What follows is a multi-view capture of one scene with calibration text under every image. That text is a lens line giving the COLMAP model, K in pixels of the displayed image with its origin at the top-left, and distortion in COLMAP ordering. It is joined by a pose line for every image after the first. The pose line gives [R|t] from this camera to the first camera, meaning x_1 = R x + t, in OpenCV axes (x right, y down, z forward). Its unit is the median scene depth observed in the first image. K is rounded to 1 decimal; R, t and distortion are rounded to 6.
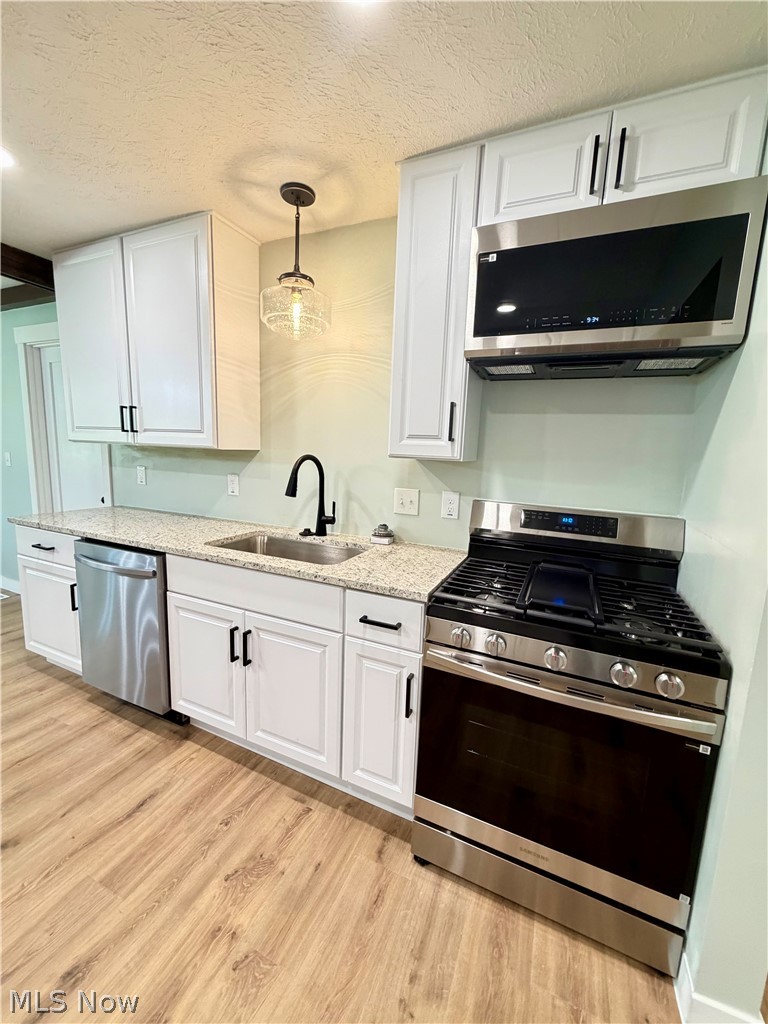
lens RADIAL K [[407.7, 0, 383.5], [0, 407.7, 509.3], [0, 0, 1]] dist [-0.000989, 0.000274]
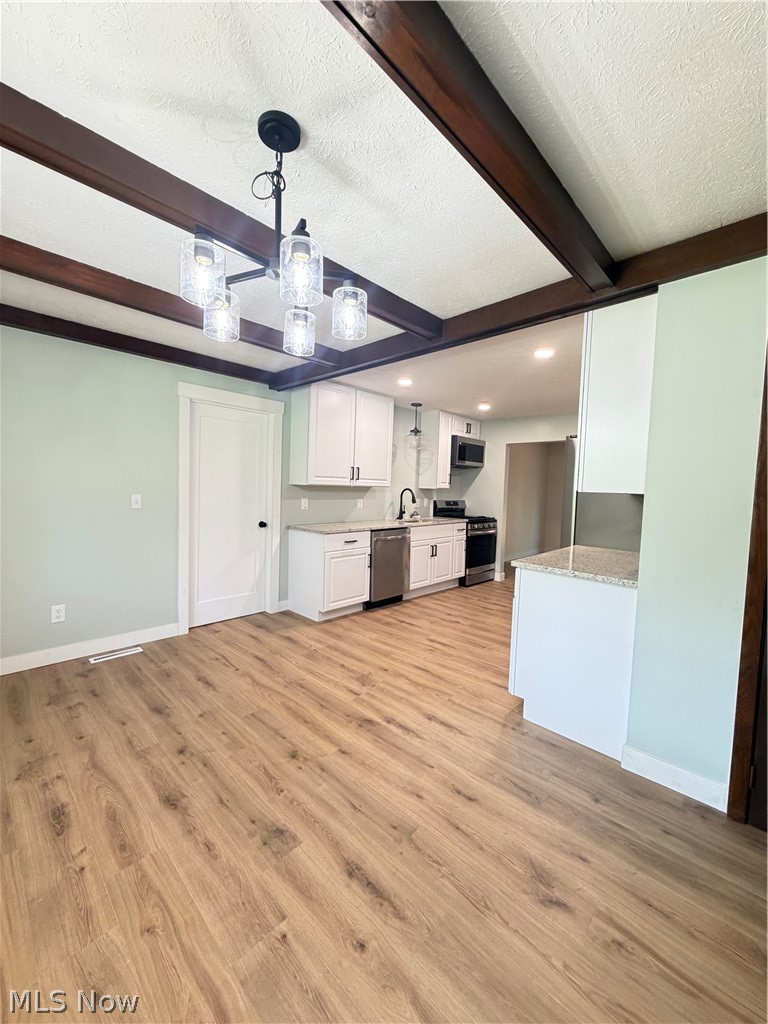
lens RADIAL K [[407.7, 0, 382.4], [0, 407.7, 509.0], [0, 0, 1]] dist [-0.000989, 0.000274]
pose [[0.341036, -0.080278, 0.936616, -3.876846], [0.121083, 0.991799, 0.040920, -0.176769], [-0.932220, 0.099453, 0.347959, 0.293401]]
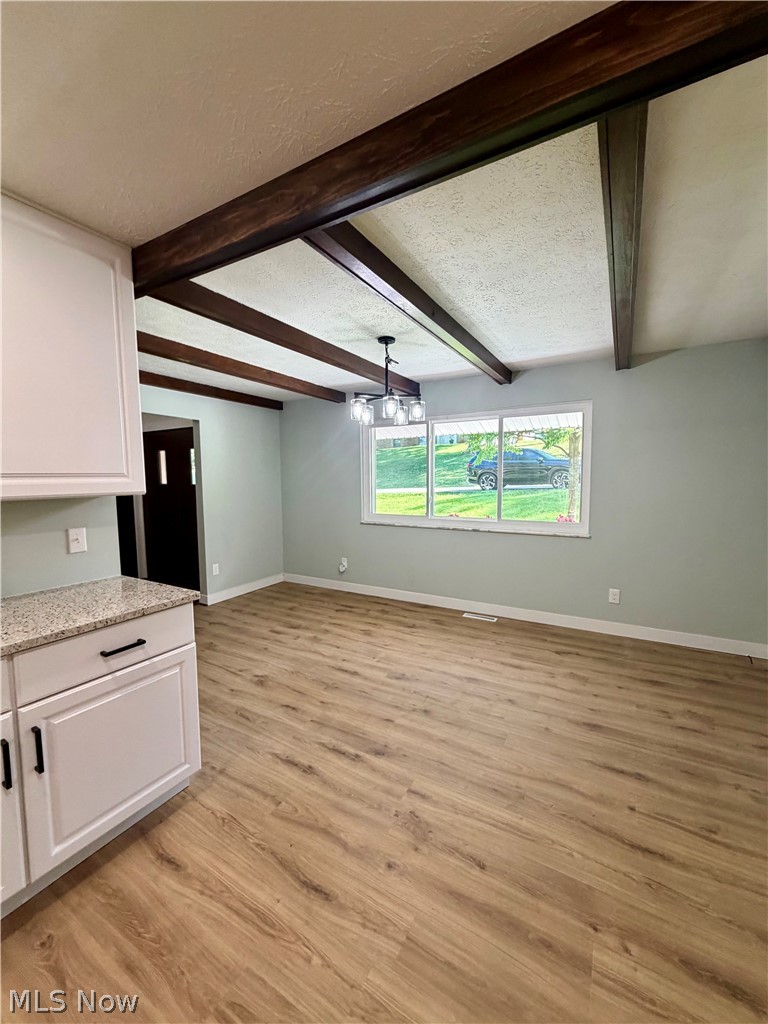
lens RADIAL K [[407.7, 0, 383.8], [0, 407.7, 509.6], [0, 0, 1]] dist [-0.000989, 0.000274]
pose [[-0.107214, 0.043135, -0.993300, -0.977600], [-0.141576, 0.988215, 0.058196, -0.229399], [0.984104, 0.146866, -0.099844, 1.041397]]
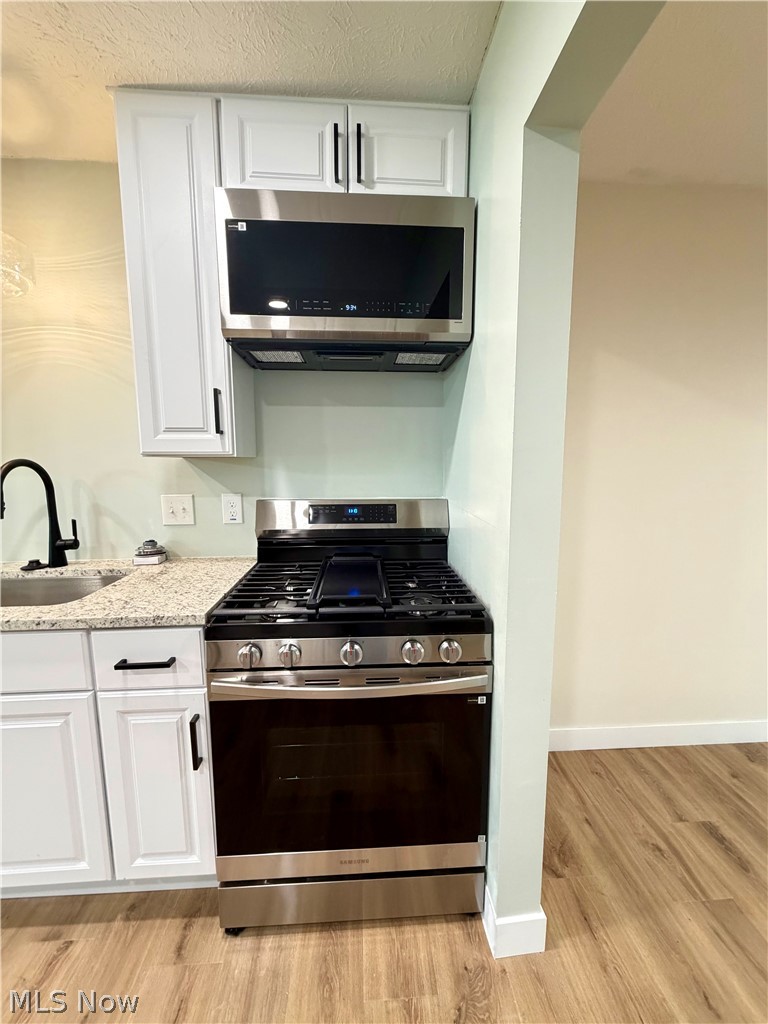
lens RADIAL K [[407.7, 0, 383.2], [0, 407.7, 509.3], [0, 0, 1]] dist [-0.000989, 0.000274]
pose [[0.883976, -0.099327, 0.456859, 0.064642], [0.105791, 0.994322, 0.011484, 0.020985], [-0.455405, 0.038180, 0.889465, 0.077758]]
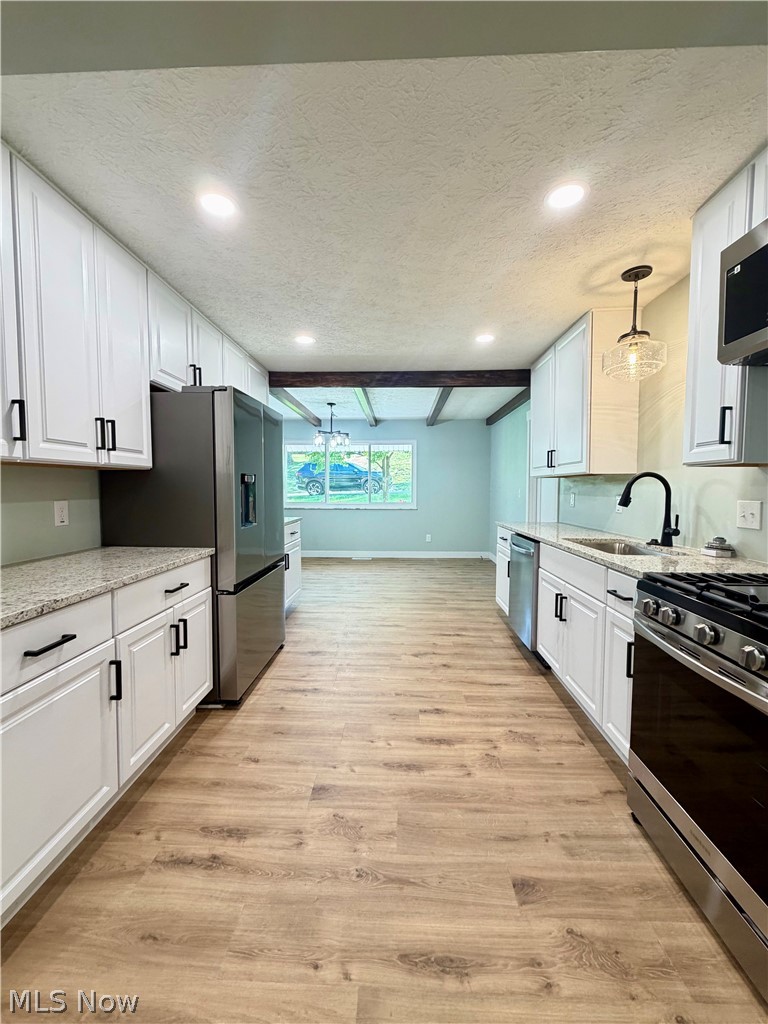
lens RADIAL K [[407.7, 0, 383.6], [0, 407.7, 508.9], [0, 0, 1]] dist [-0.000989, 0.000274]
pose [[0.371660, 0.011657, -0.928296, 0.842599], [-0.124224, 0.991554, -0.037283, 0.146627], [0.920020, 0.129173, 0.369969, -0.153916]]
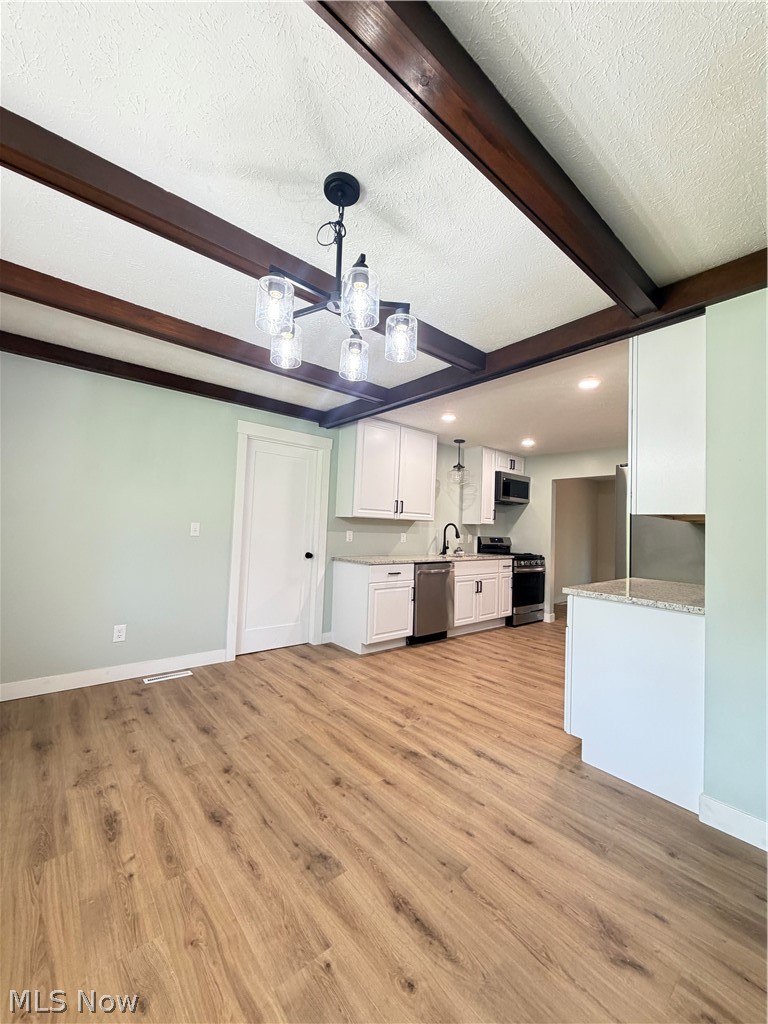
lens RADIAL K [[407.7, 0, 382.6], [0, 407.7, 509.2], [0, 0, 1]] dist [-0.000989, 0.000274]
pose [[0.433715, 0.019700, 0.900835, -3.917660], [0.112864, 0.990699, -0.076004, -0.098799], [-0.893954, 0.134636, 0.427458, 0.308569]]
